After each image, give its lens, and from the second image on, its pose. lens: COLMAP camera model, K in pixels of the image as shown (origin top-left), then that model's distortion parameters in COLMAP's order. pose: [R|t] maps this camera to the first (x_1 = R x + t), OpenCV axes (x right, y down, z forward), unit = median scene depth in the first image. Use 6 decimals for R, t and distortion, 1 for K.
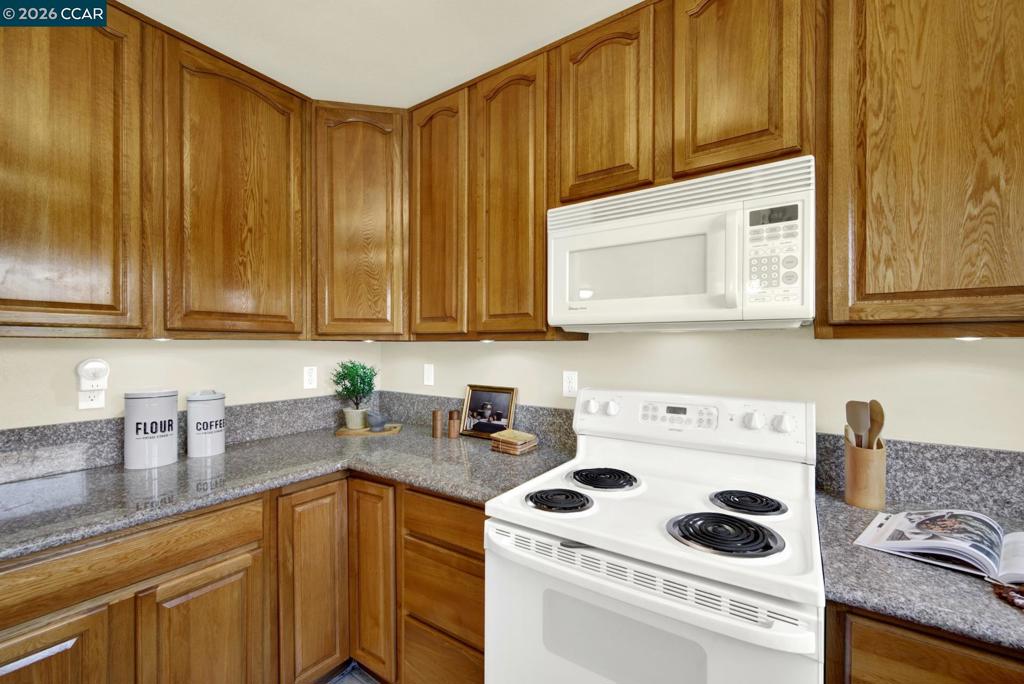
lens RADIAL K [[424.2, 0, 514.0], [0, 424.2, 342.1], [0, 0, 1]] dist [0.000449, -0.000353]
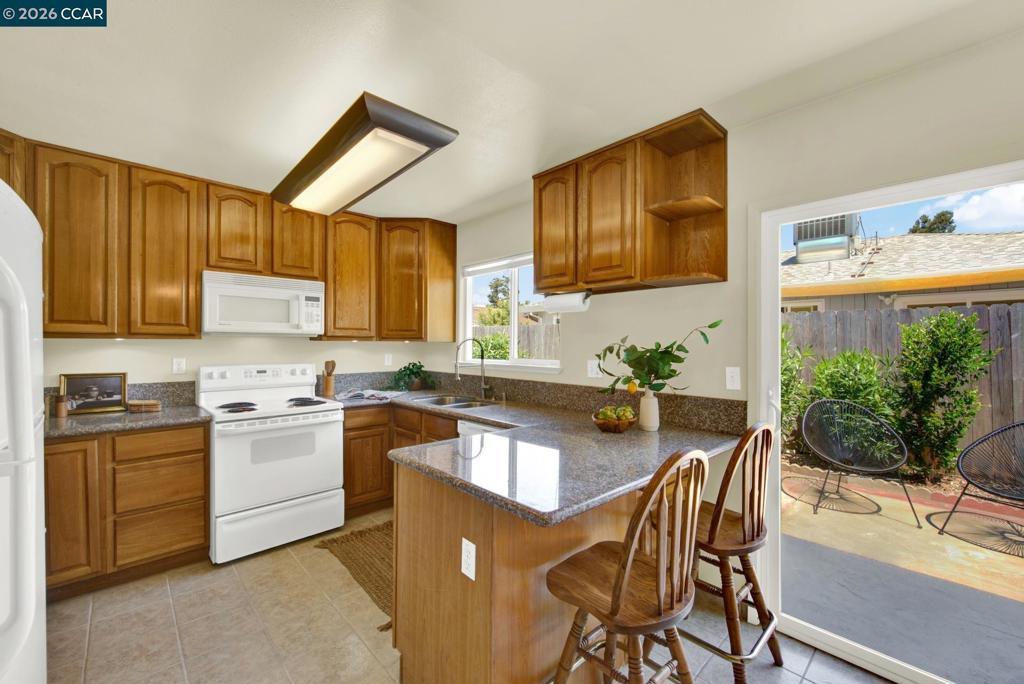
lens RADIAL K [[418.9, 0, 516.5], [0, 418.9, 342.1], [0, 0, 1]] dist [0.002216, 0.000046]
pose [[0.210324, 0.006345, 0.977611, -1.502893], [-0.008127, 0.999956, -0.004742, 0.003784], [-0.977598, -0.006948, 0.210366, -0.779944]]
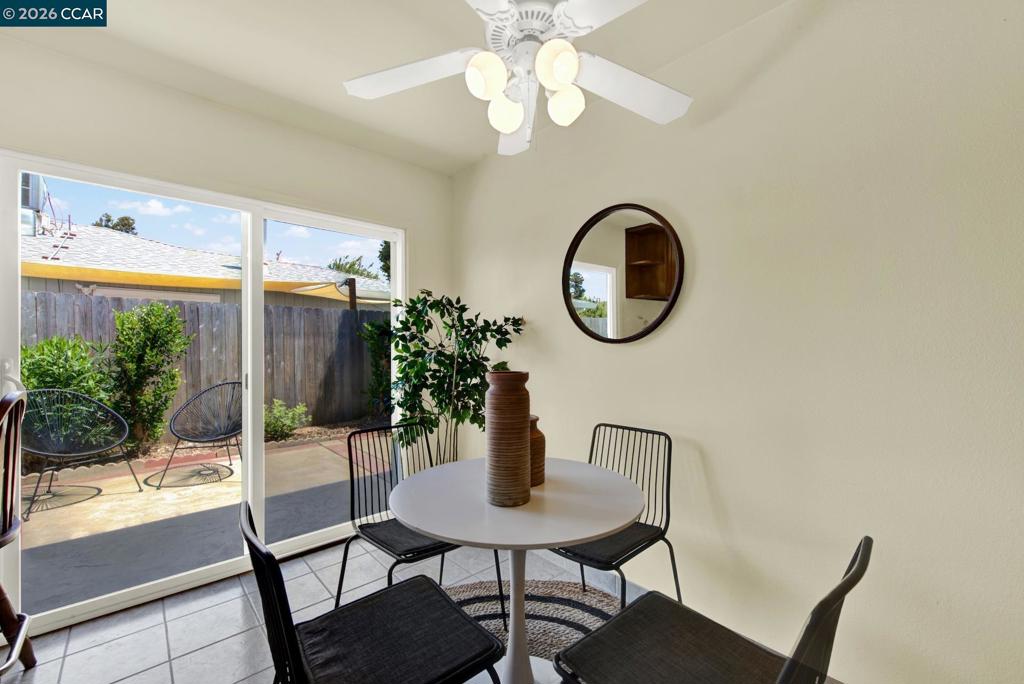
lens RADIAL K [[418.3, 0, 516.4], [0, 418.3, 345.6], [0, 0, 1]] dist [0.001241, 0.000059]
pose [[-0.972010, -0.000422, 0.234939, -1.620883], [-0.001350, 0.999992, -0.003789, 0.107491], [-0.234936, -0.004000, -0.972003, -0.505855]]
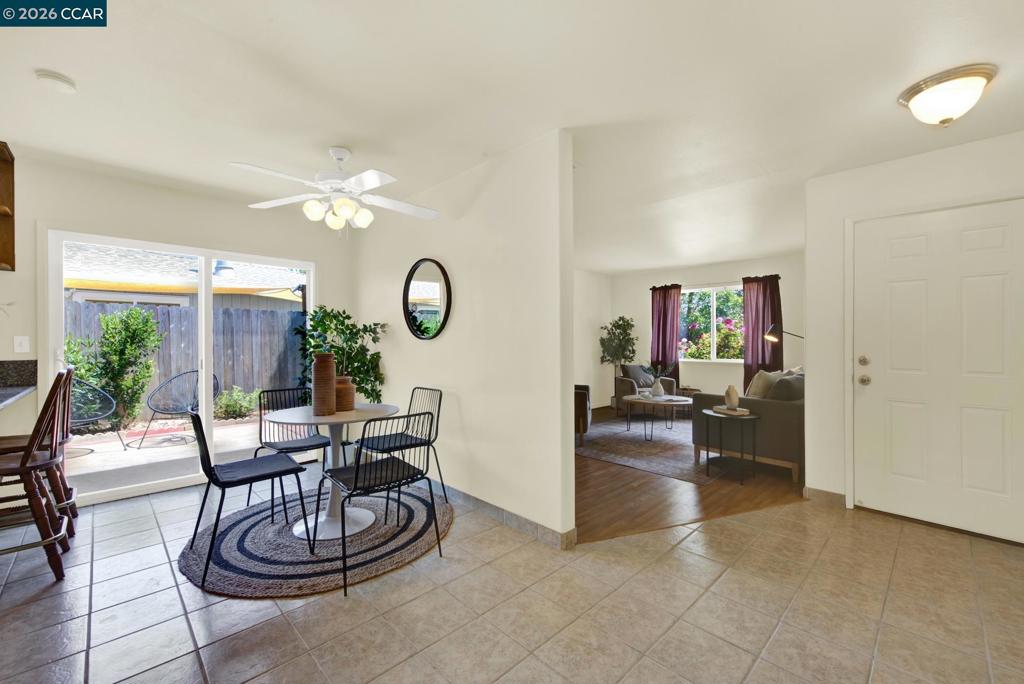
lens RADIAL K [[418.9, 0, 516.5], [0, 418.9, 342.1], [0, 0, 1]] dist [0.002216, 0.000046]
pose [[-0.981216, 0.000814, 0.192913, -2.605788], [0.000097, 0.999993, -0.003726, 0.116965], [-0.192914, -0.003637, -0.981209, 0.307084]]
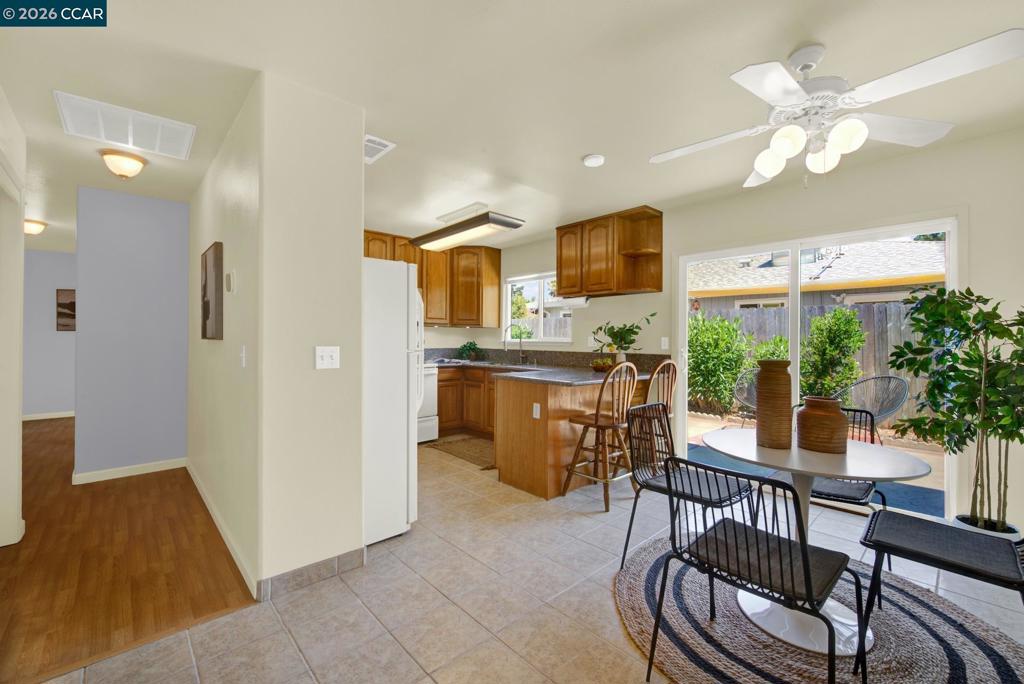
lens RADIAL K [[424.2, 0, 514.0], [0, 424.2, 342.1], [0, 0, 1]] dist [0.000449, -0.000353]
pose [[0.223319, -0.002673, 0.974742, -2.885085], [-0.011012, 0.999926, 0.005265, 0.107552], [-0.974683, -0.011910, 0.223273, -0.869830]]
